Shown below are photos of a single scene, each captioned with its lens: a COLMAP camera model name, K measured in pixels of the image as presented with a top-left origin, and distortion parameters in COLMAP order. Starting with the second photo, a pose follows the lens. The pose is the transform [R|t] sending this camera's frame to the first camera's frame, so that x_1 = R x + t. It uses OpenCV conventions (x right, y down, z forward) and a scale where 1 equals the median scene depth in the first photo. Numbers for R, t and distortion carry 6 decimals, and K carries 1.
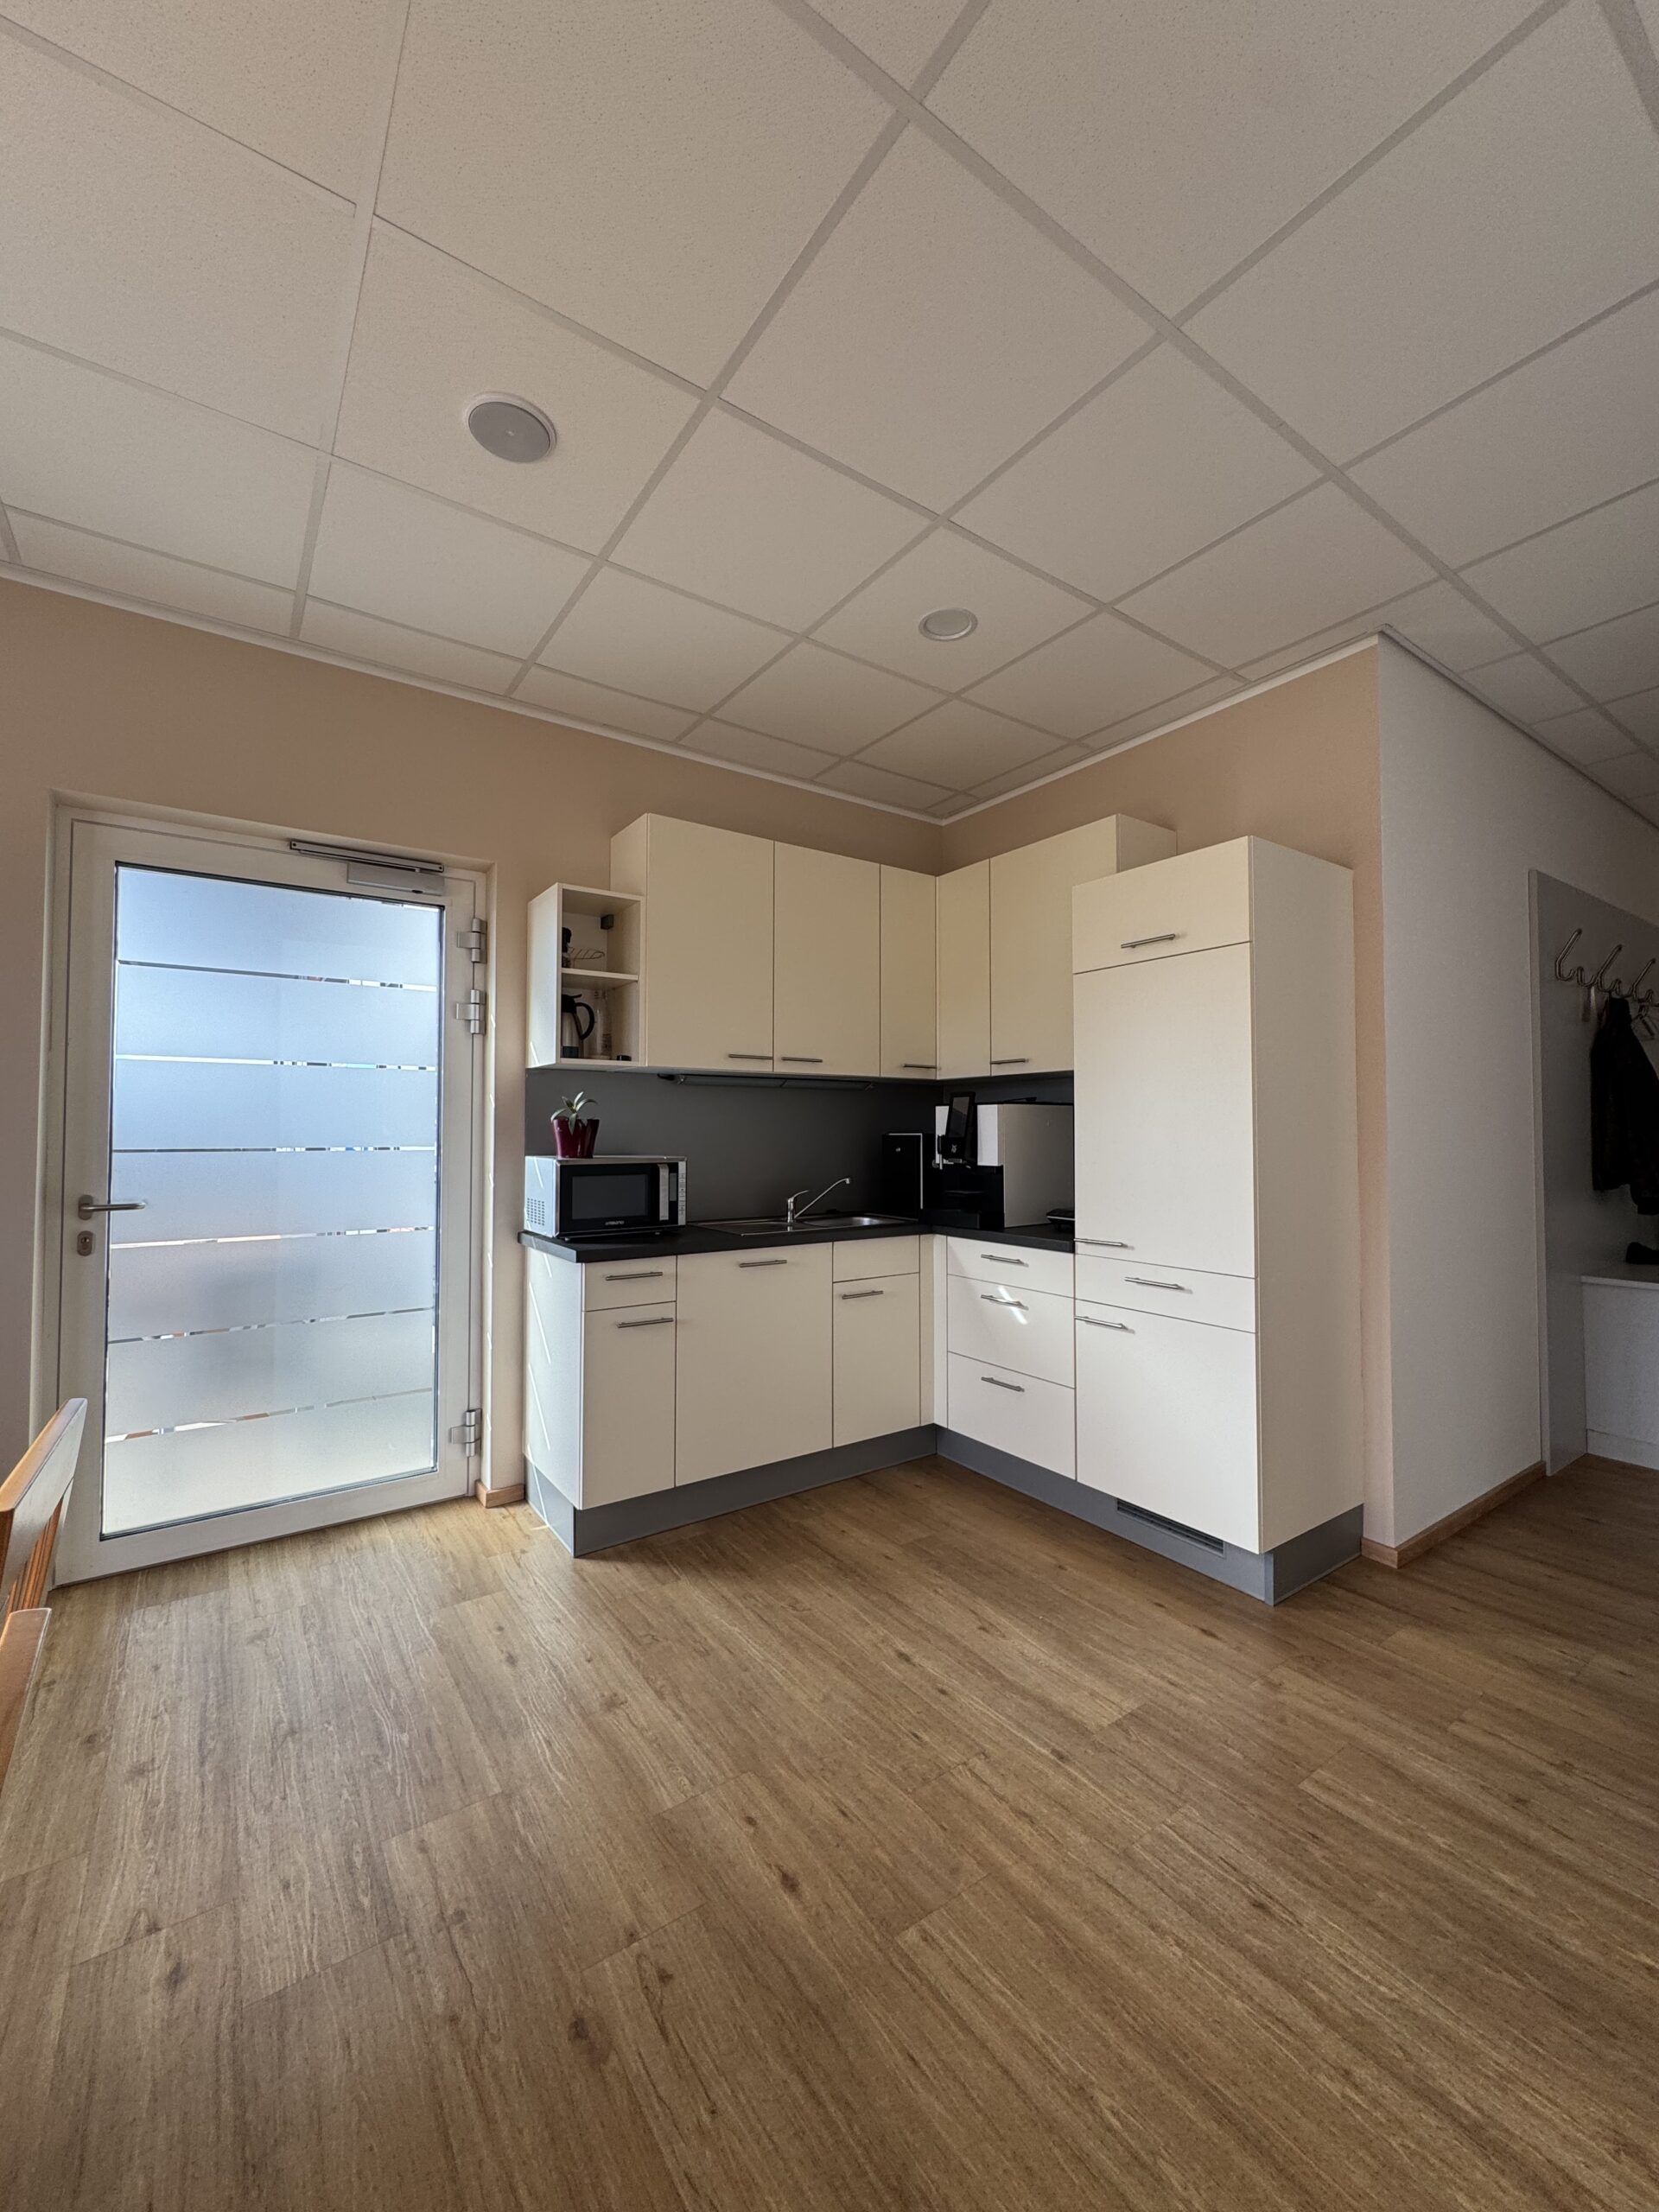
lens RADIAL K [[884.1, 0, 831.6], [0, 884.1, 1107.1], [0, 0, 1]] dist [-0.003176, 0.000250]
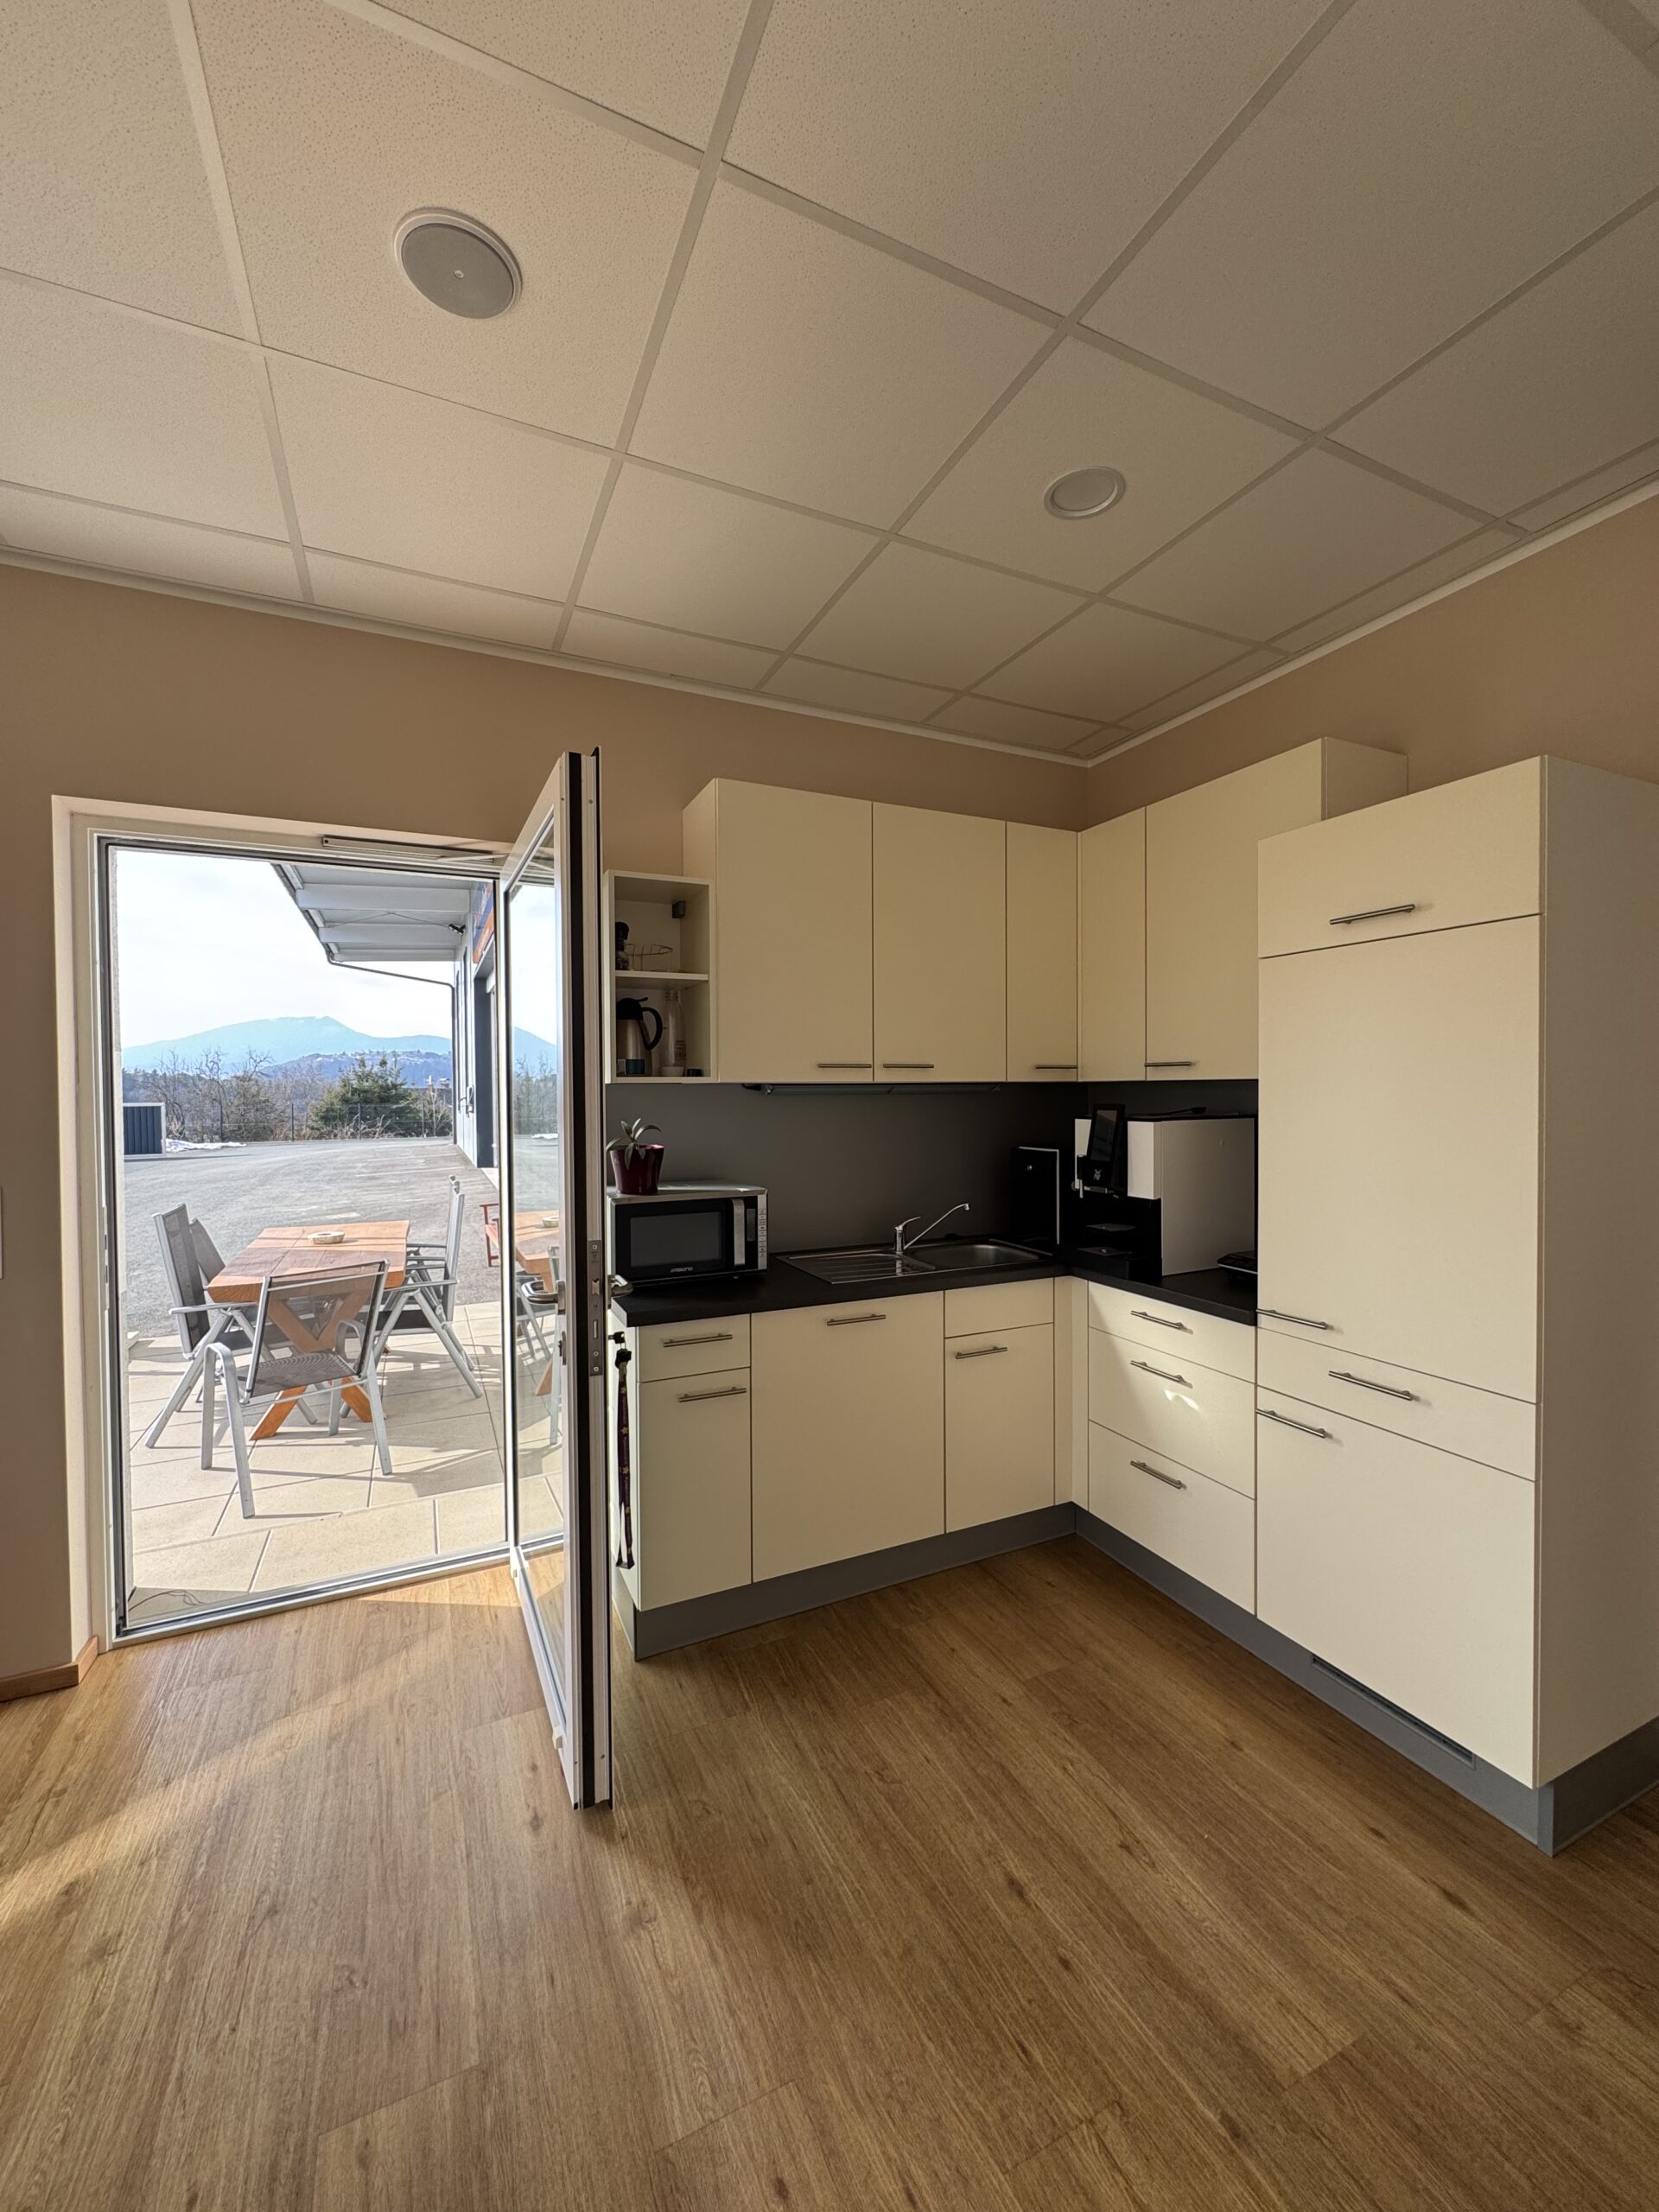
lens RADIAL K [[884.1, 0, 831.6], [0, 884.1, 1107.1], [0, 0, 1]] dist [-0.003176, 0.000250]
pose [[0.985323, -0.003509, -0.170662, 0.047816], [0.011827, 0.998789, 0.047746, -0.071816], [0.170288, -0.049064, 0.984172, 0.213764]]
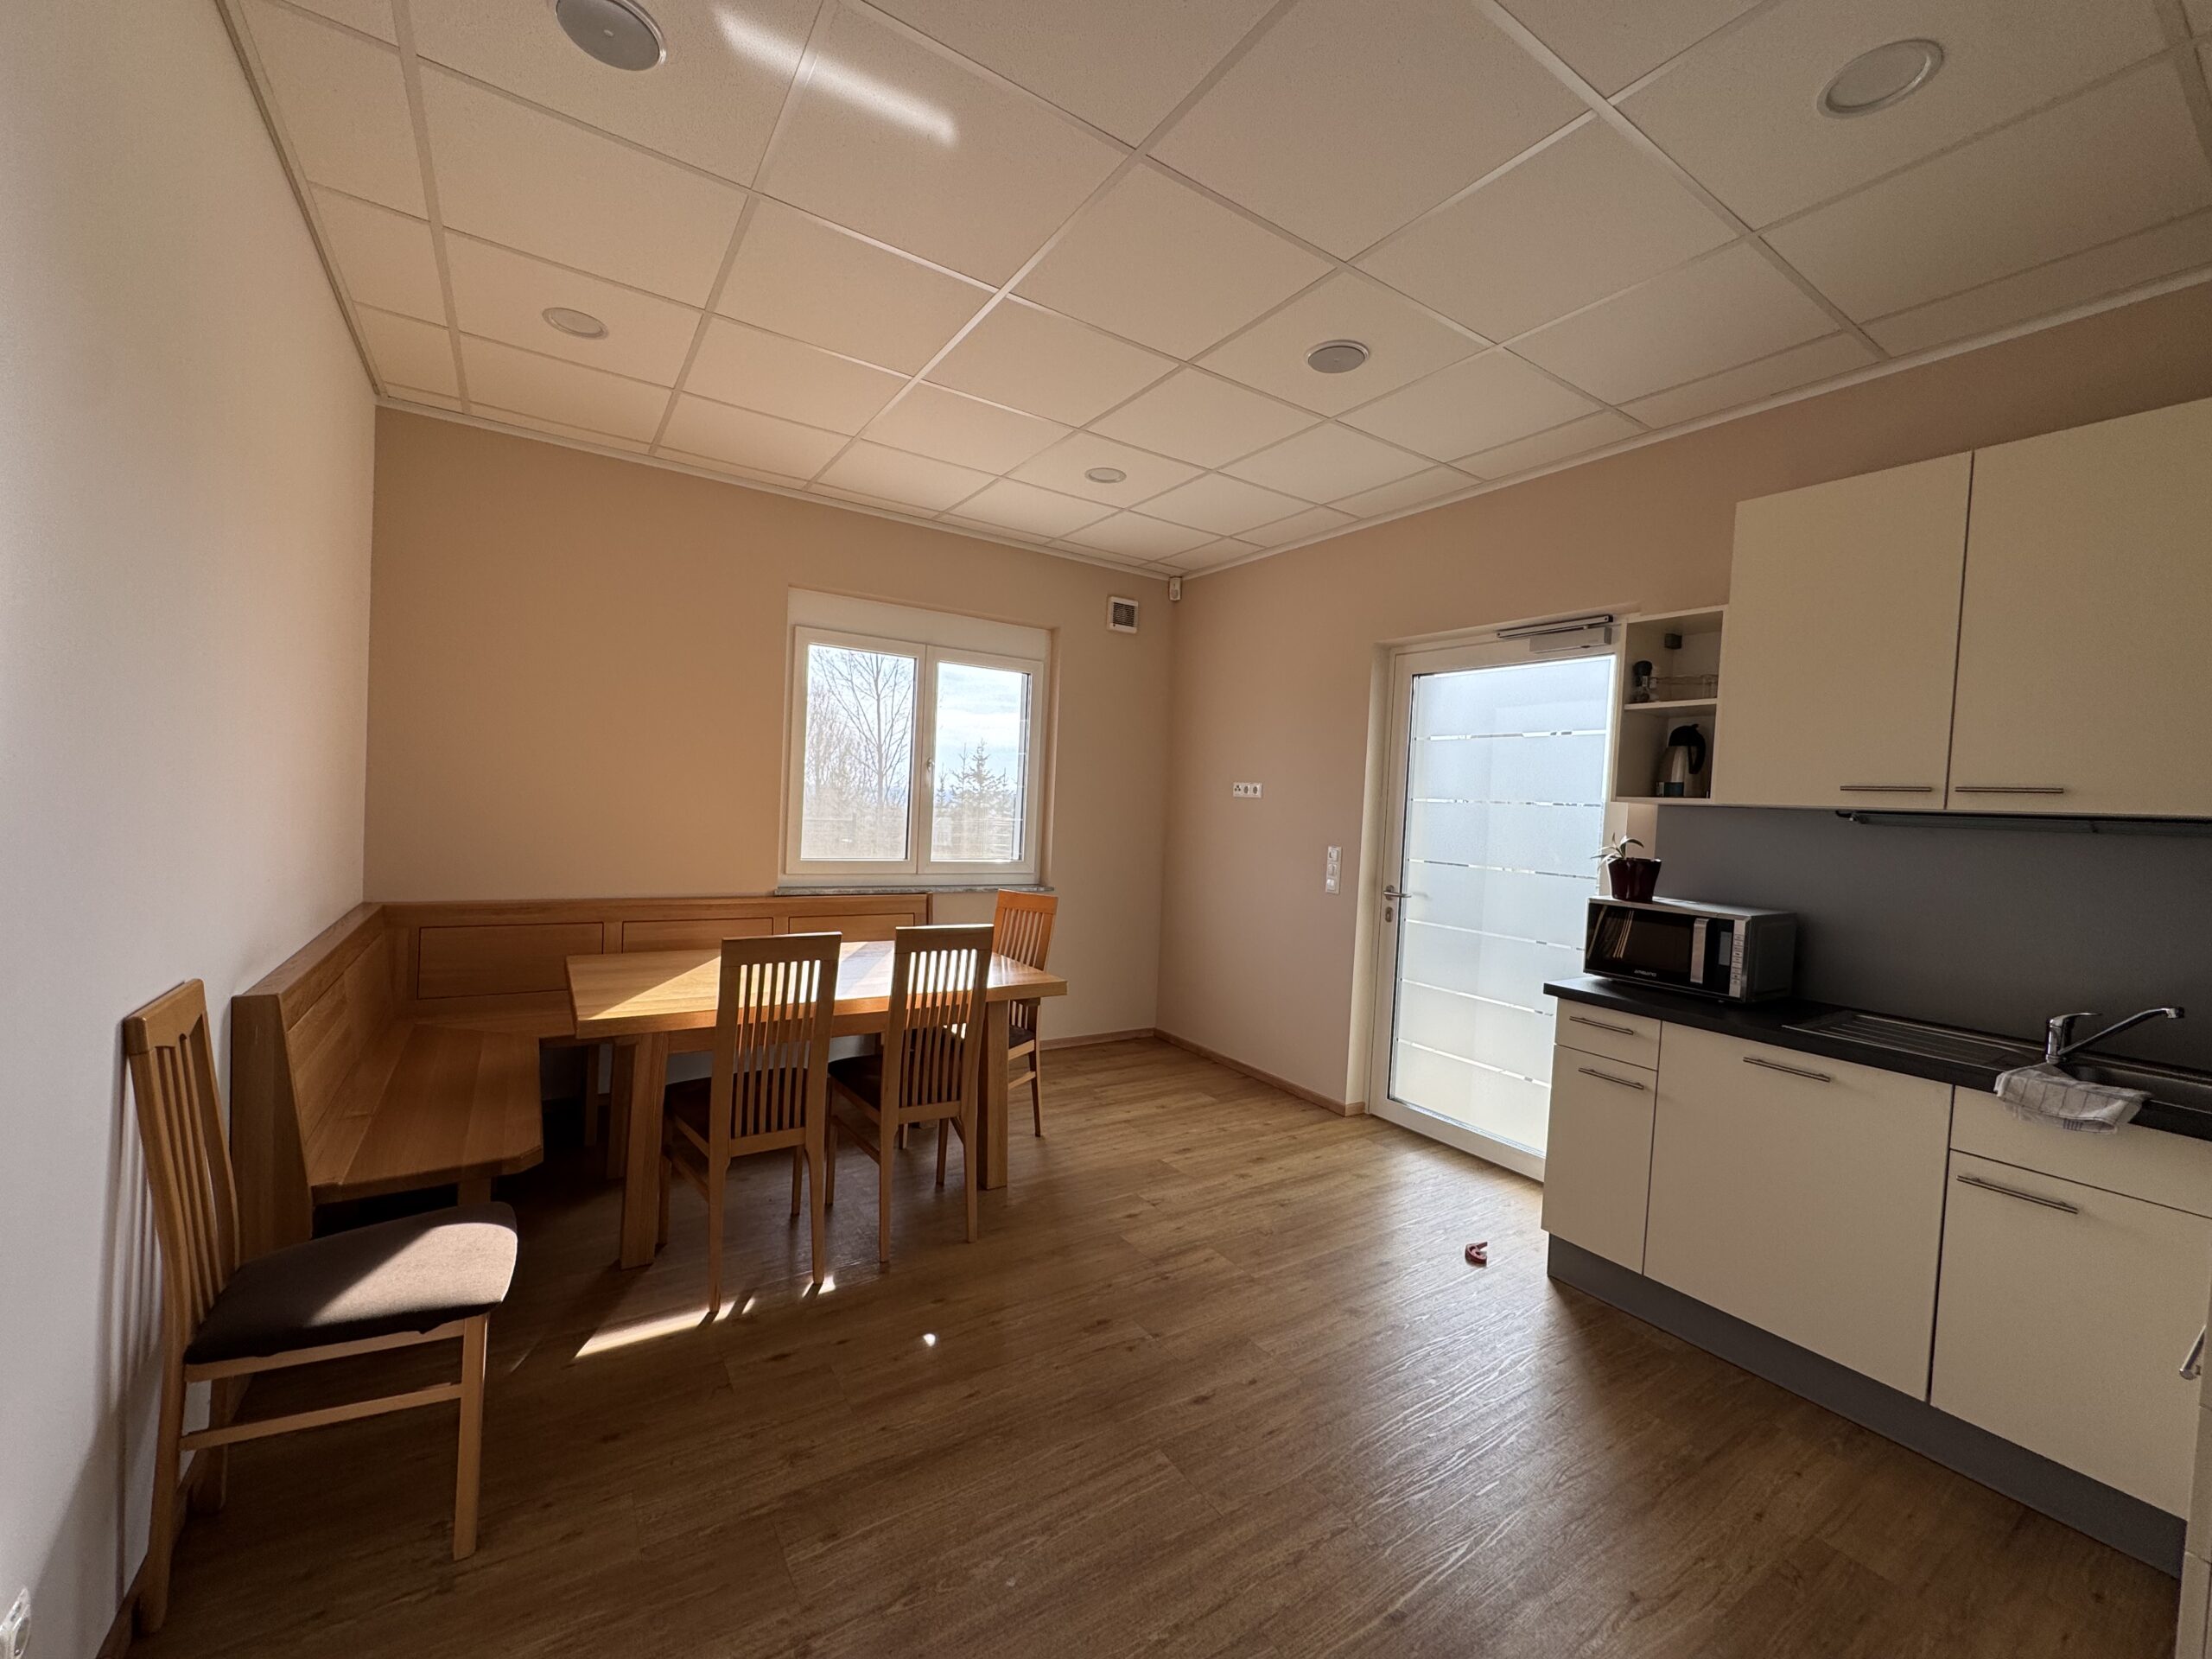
lens RADIAL K [[880.8, 0, 1103.7], [0, 880.8, 830.5], [0, 0, 1]] dist [-0.002581, 0.000356]
pose [[-0.035560, 0.030630, -0.998898, 0.773320], [-0.021444, 0.999277, 0.031405, -0.040124], [0.999137, 0.022537, -0.034877, 0.507372]]
